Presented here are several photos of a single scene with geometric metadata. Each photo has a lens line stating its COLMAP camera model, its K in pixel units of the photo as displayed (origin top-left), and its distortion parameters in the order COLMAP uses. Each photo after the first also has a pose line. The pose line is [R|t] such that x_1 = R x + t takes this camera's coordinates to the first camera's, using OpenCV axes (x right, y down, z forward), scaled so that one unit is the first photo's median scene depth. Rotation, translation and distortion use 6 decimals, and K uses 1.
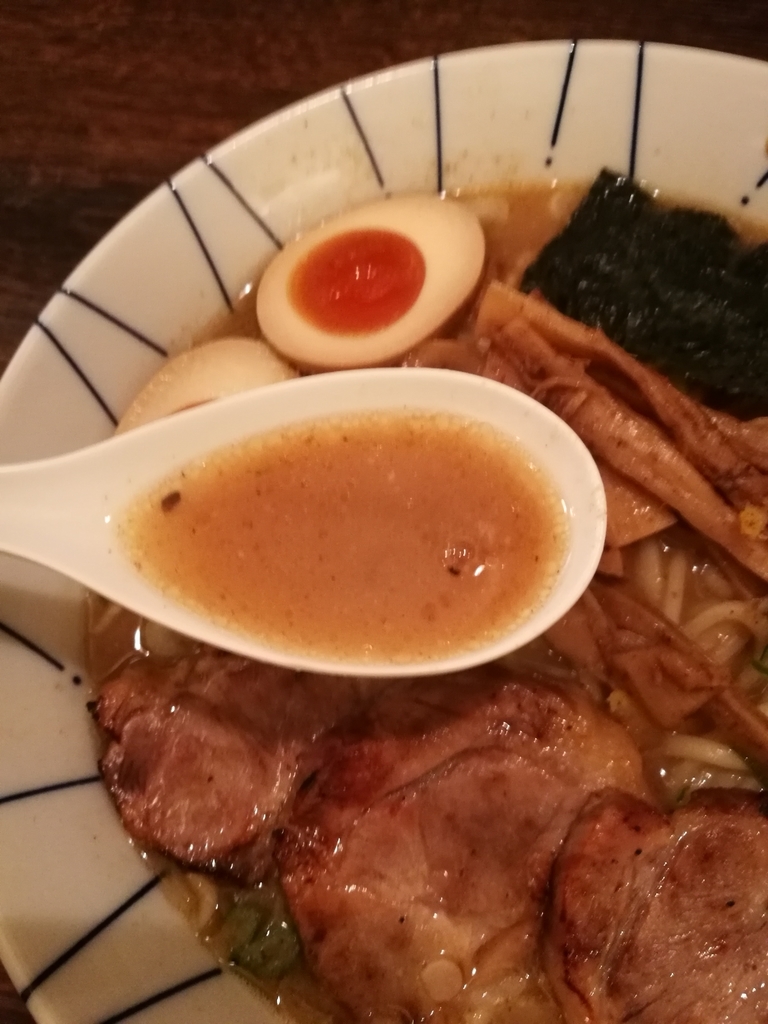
lens RADIAL K [[825.7, 0, 384.0], [0, 825.7, 512.0], [0, 0, 1]] dist [-0.000545, -0.002988]
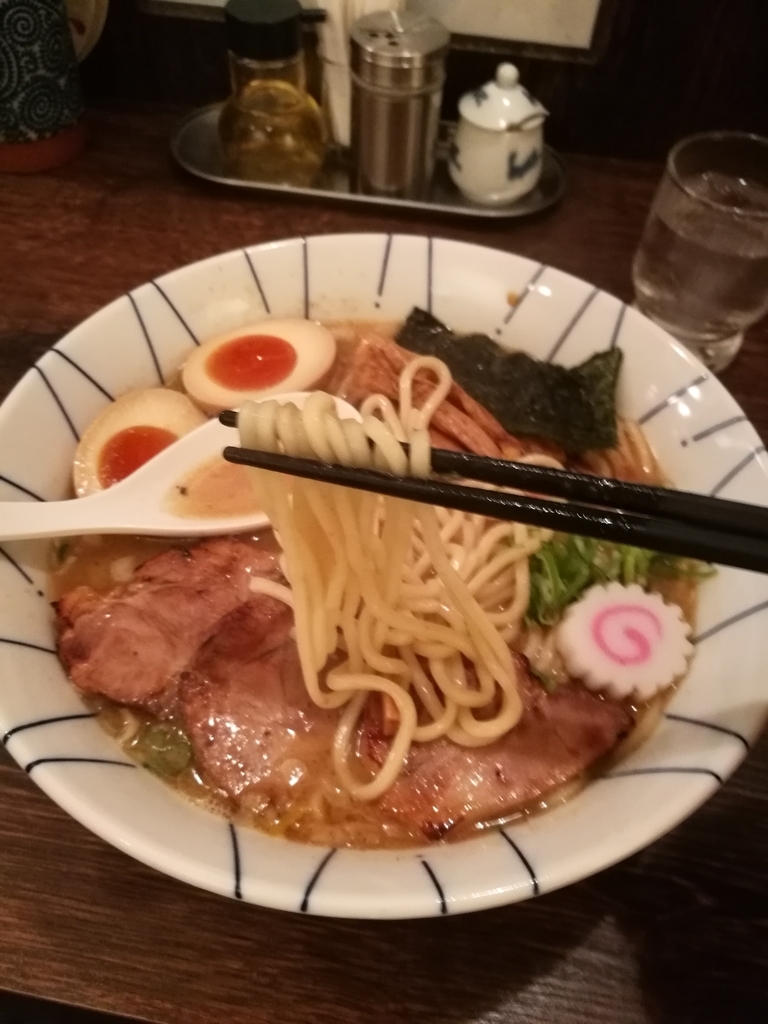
lens RADIAL K [[809.8, 0, 384.0], [0, 809.8, 512.0], [0, 0, 1]] dist [-0.096228, 0.173181]
pose [[0.990522, 0.025832, 0.134900, 0.019856], [0.010071, 0.965852, -0.258900, 0.384775], [-0.136981, 0.257804, 0.956438, -0.389075]]
